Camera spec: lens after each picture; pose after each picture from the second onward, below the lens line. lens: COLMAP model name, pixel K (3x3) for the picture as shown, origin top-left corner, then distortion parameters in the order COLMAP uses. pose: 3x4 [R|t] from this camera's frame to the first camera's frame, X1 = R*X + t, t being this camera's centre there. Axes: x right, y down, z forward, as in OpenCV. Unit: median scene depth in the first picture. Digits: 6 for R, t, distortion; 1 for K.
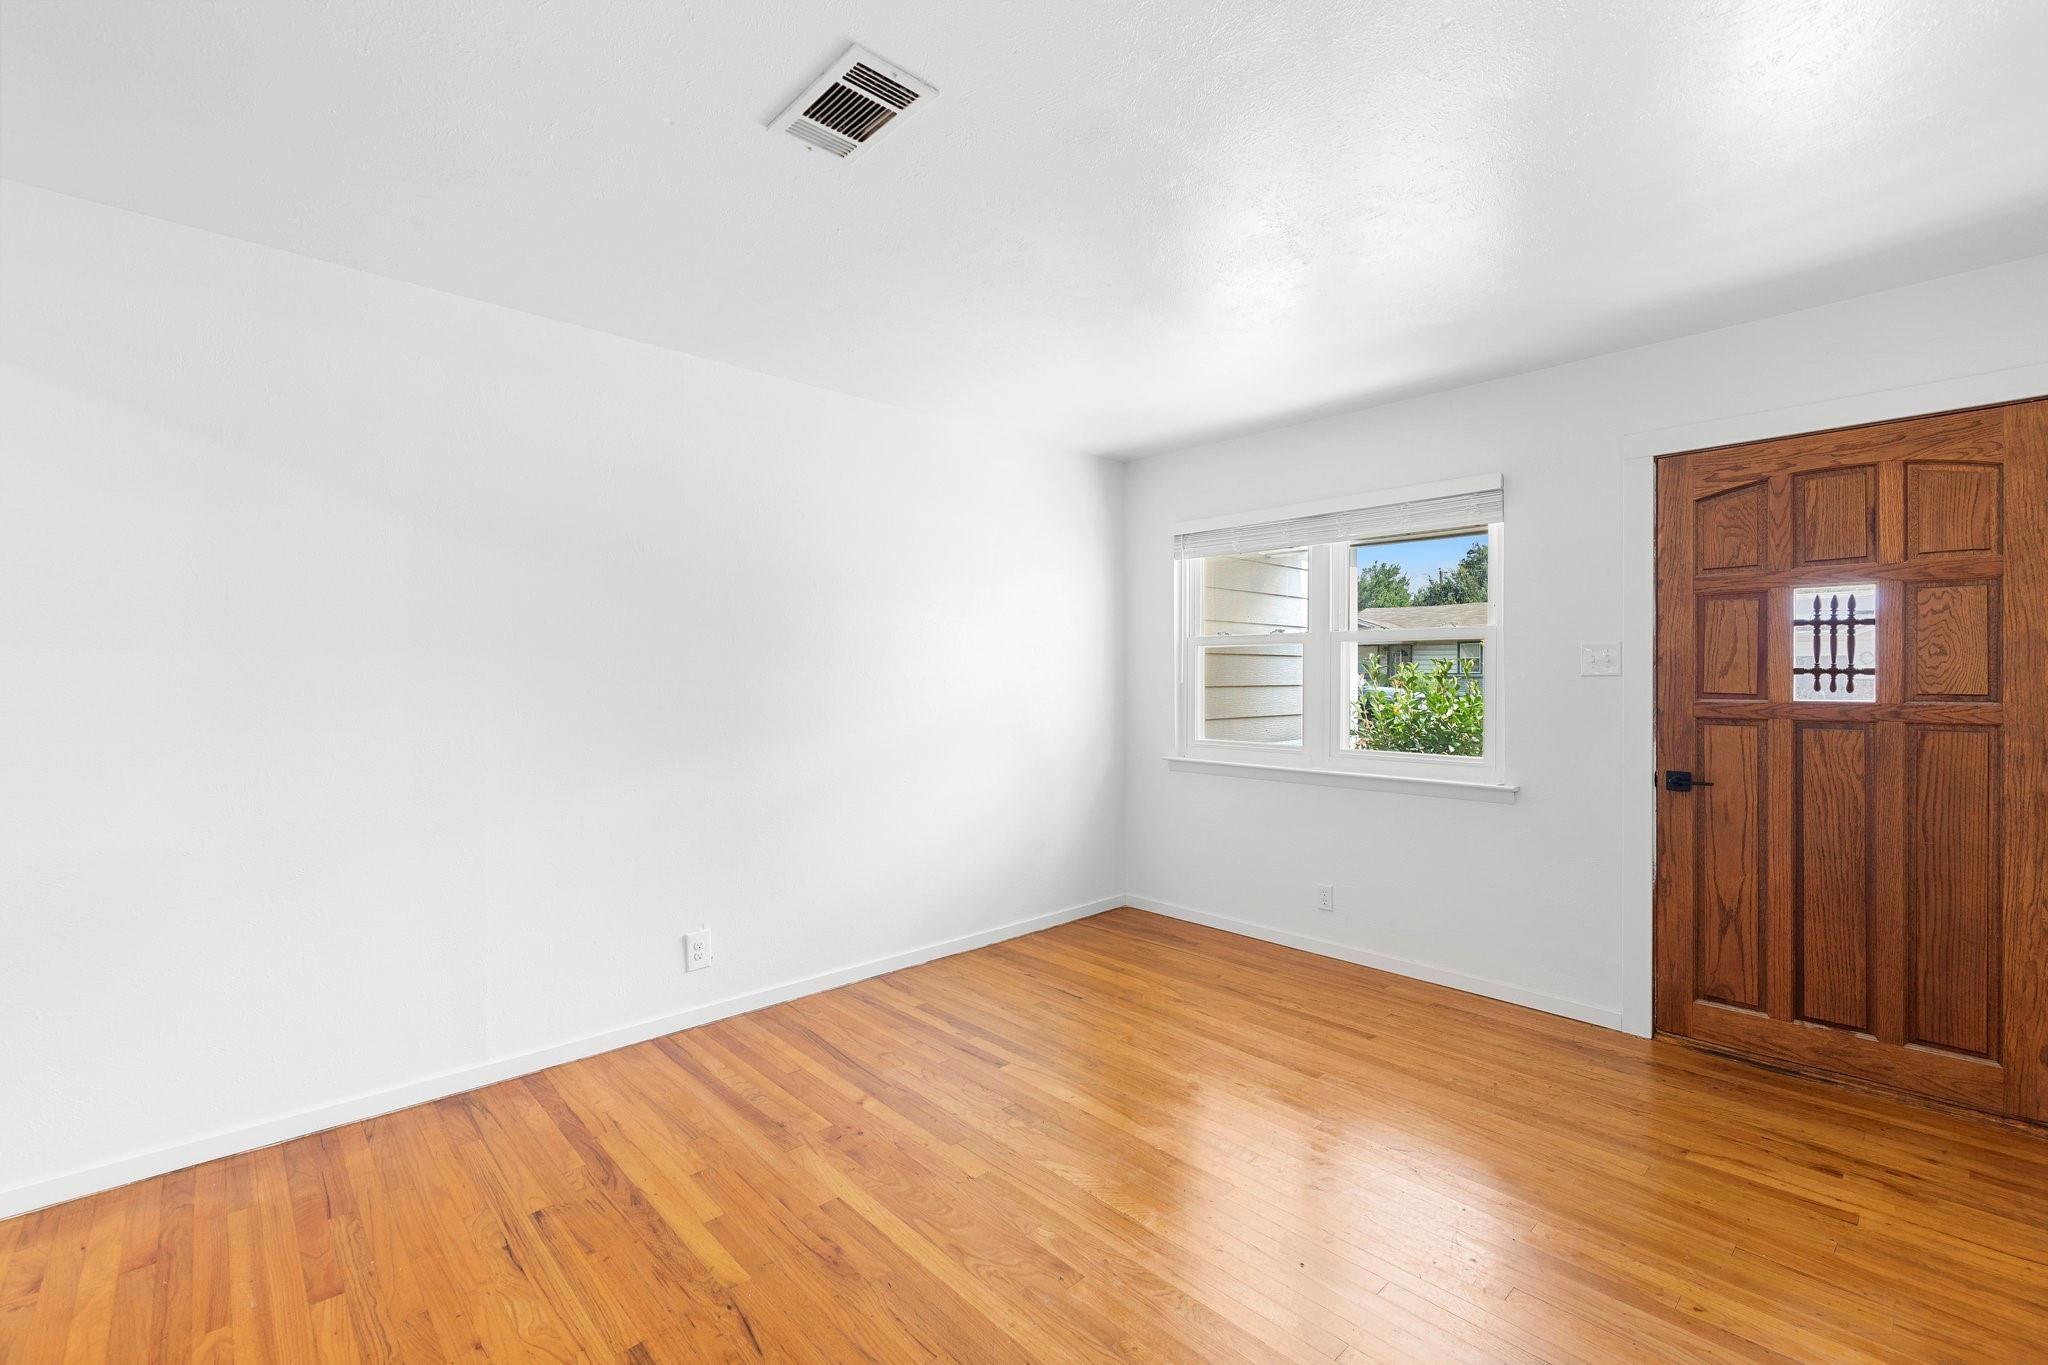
lens RADIAL K [[843.1, 0, 1024.0], [0, 843.1, 682.5], [0, 0, 1]] dist [0.000099, -0.000222]
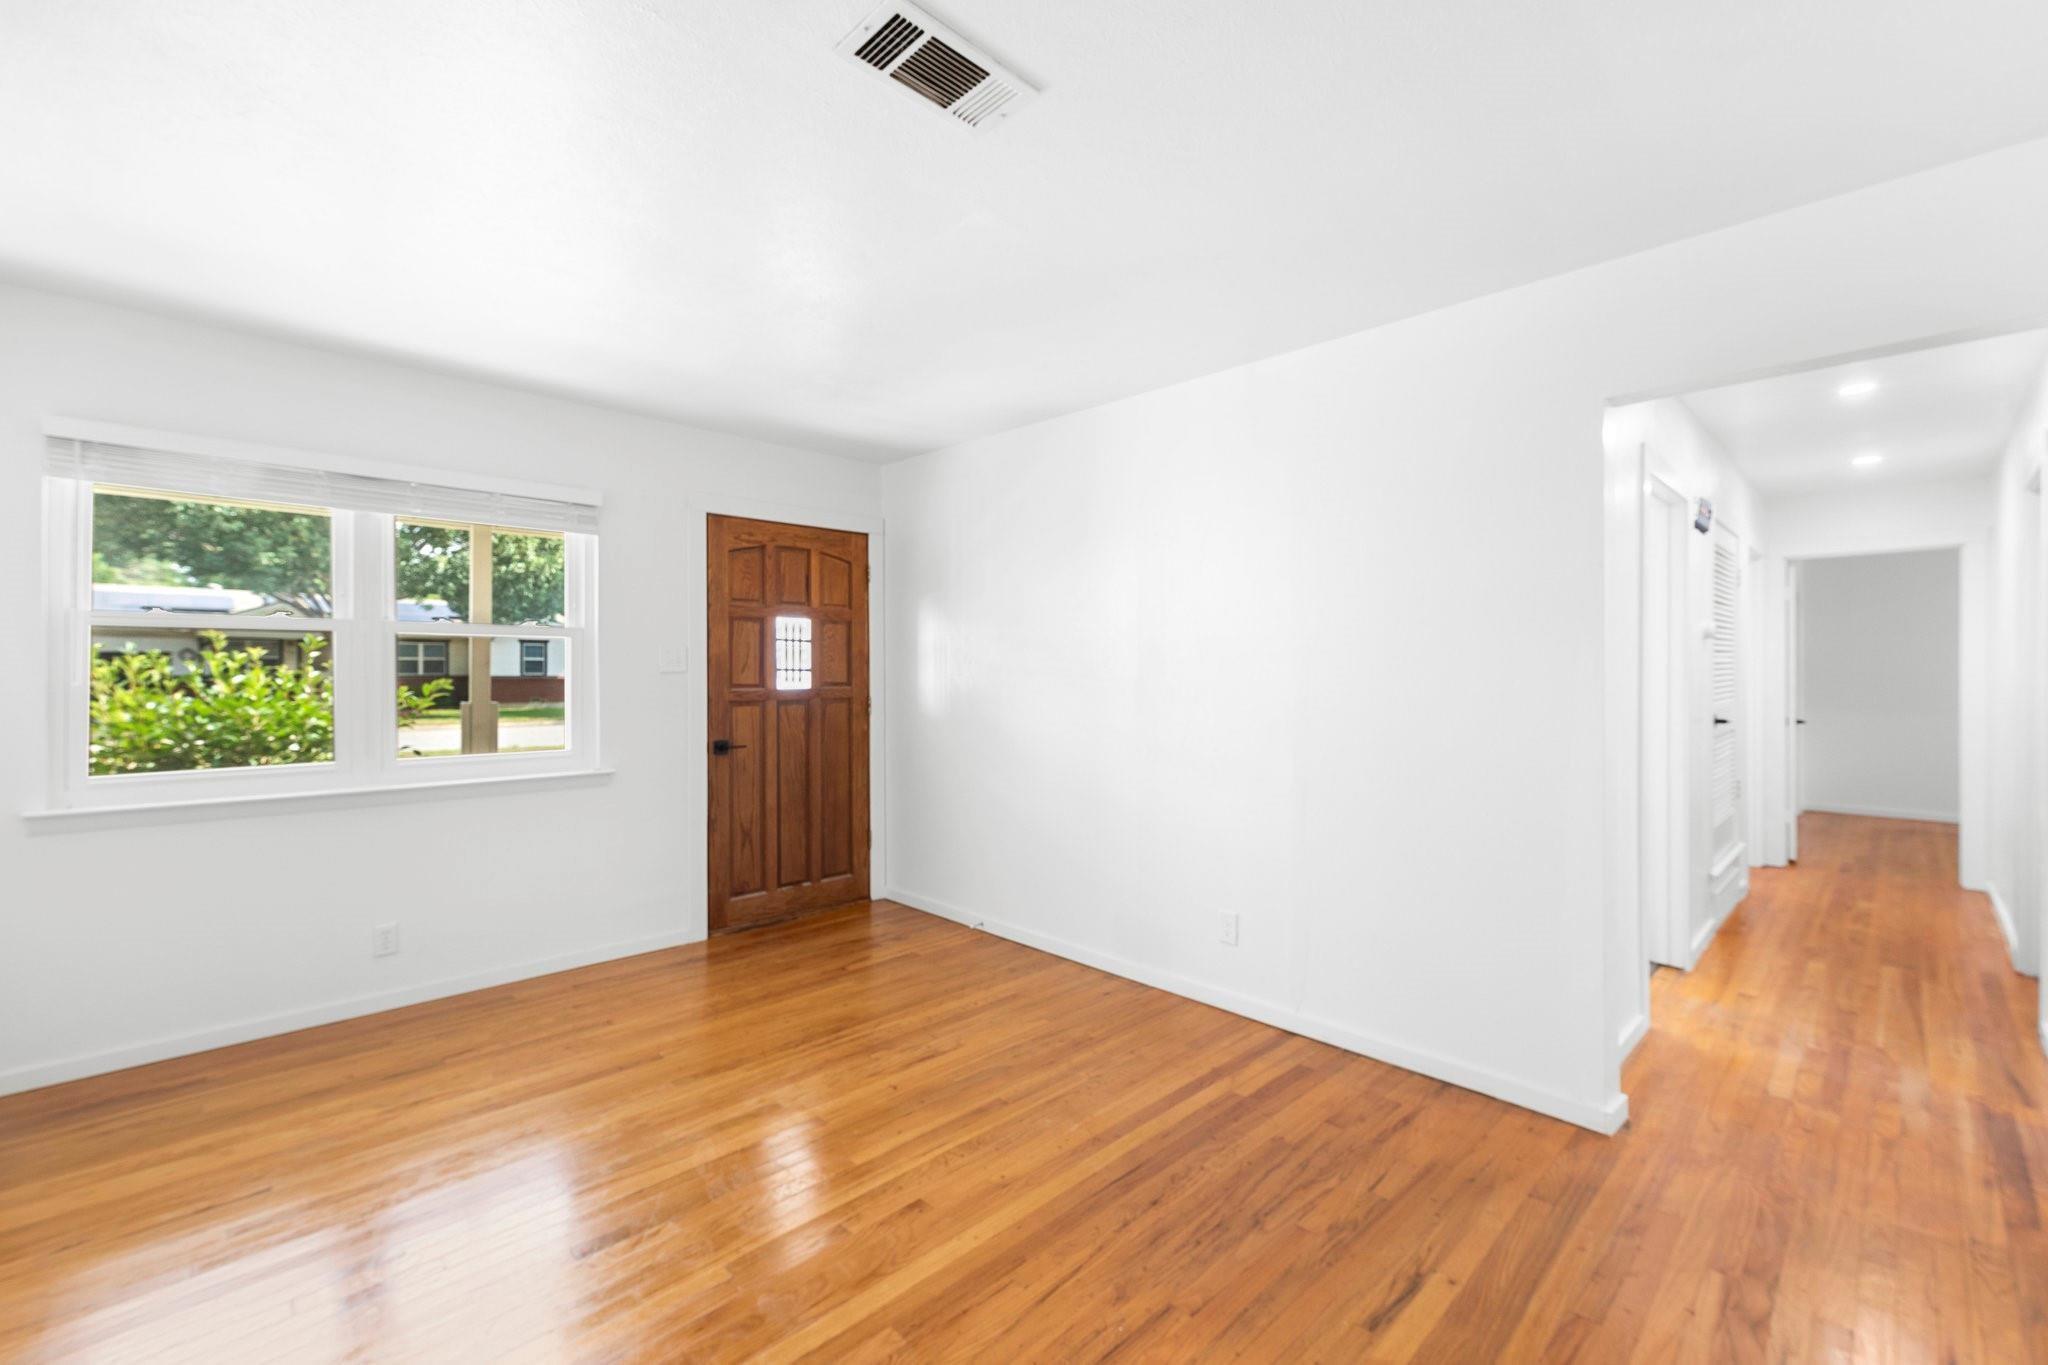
lens RADIAL K [[849.6, 0, 1000.7], [0, 849.6, 665.3], [0, 0, 1]] dist [0.000283, -0.000027]
pose [[0.017953, 0.008299, 0.999804, -0.683531], [0.010482, 0.999909, -0.008488, -0.003292], [-0.999784, 0.010633, 0.017864, 0.544271]]
